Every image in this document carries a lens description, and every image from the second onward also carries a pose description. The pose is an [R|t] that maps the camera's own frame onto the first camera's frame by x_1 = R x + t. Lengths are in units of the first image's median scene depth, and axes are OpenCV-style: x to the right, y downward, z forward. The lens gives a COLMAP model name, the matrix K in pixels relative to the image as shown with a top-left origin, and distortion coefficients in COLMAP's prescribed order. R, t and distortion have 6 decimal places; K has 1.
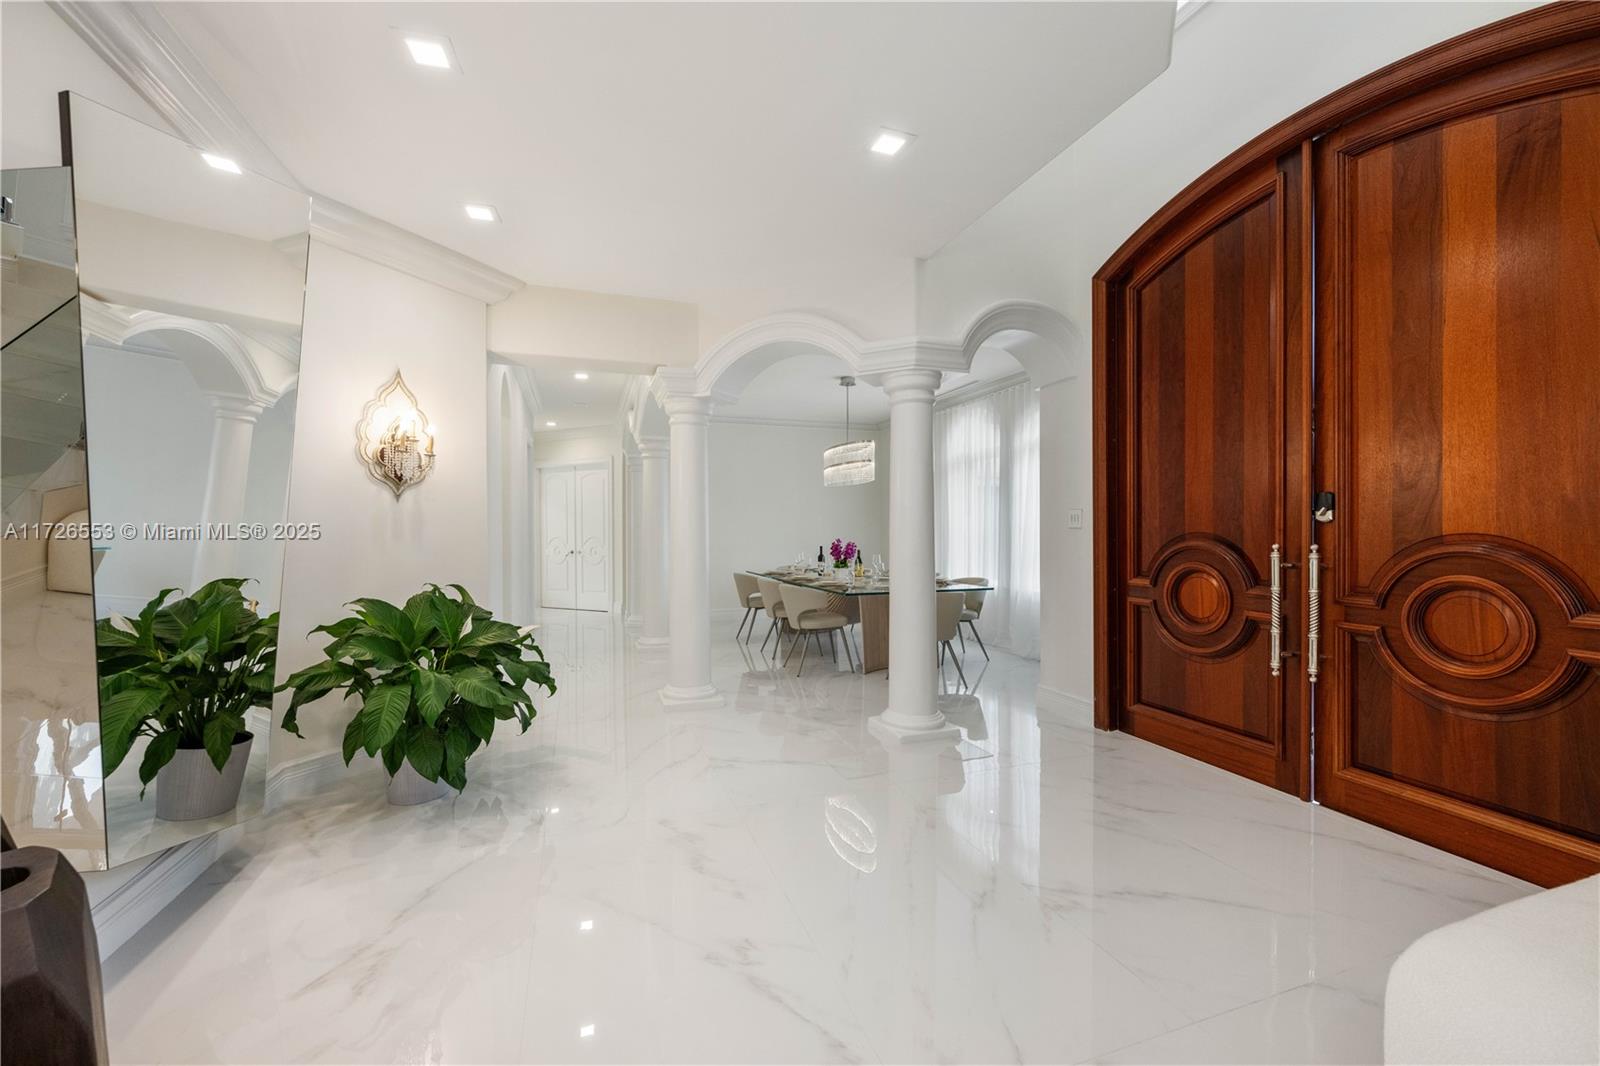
lens RADIAL K [[638.1, 0, 796.0], [0, 638.1, 530.6], [0, 0, 1]] dist [-0.002405, -0.000127]
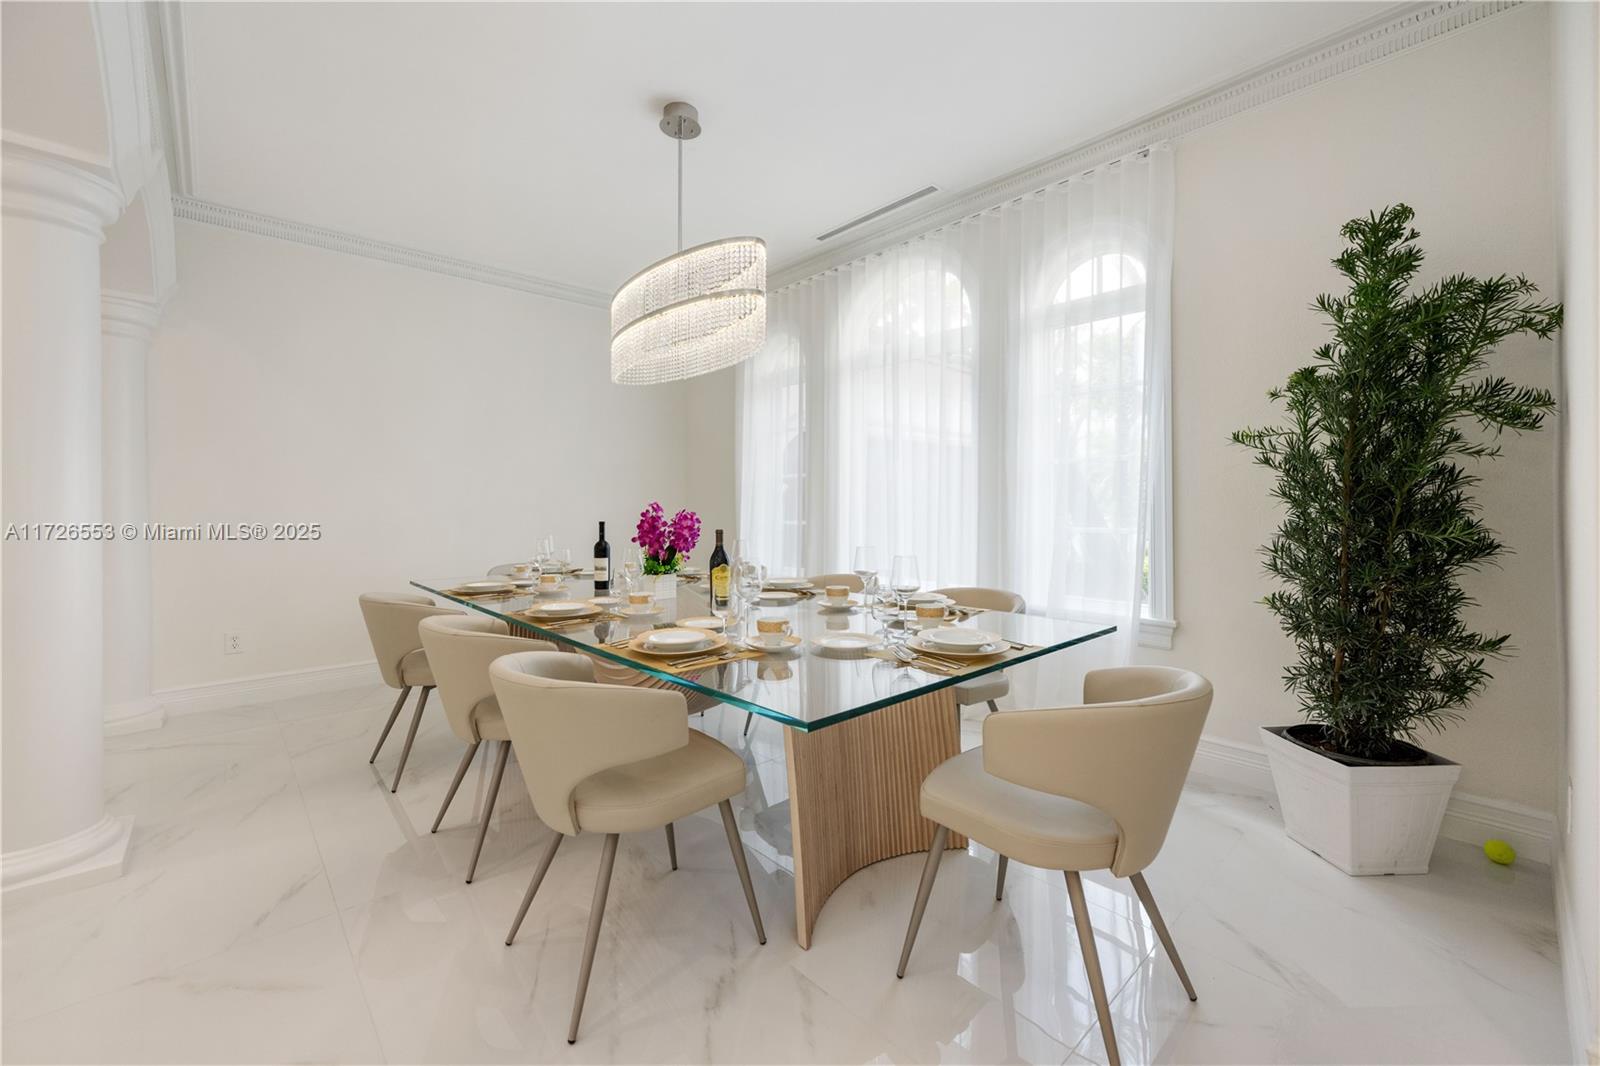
lens RADIAL K [[636.5, 0, 798.5], [0, 636.5, 501.6], [0, 0, 1]] dist [-0.000787, -0.000040]
pose [[0.914105, 0.003885, 0.405458, -0.014450], [0.002536, 0.999880, -0.015298, 0.018461], [-0.405469, 0.015012, 0.913986, 0.581862]]
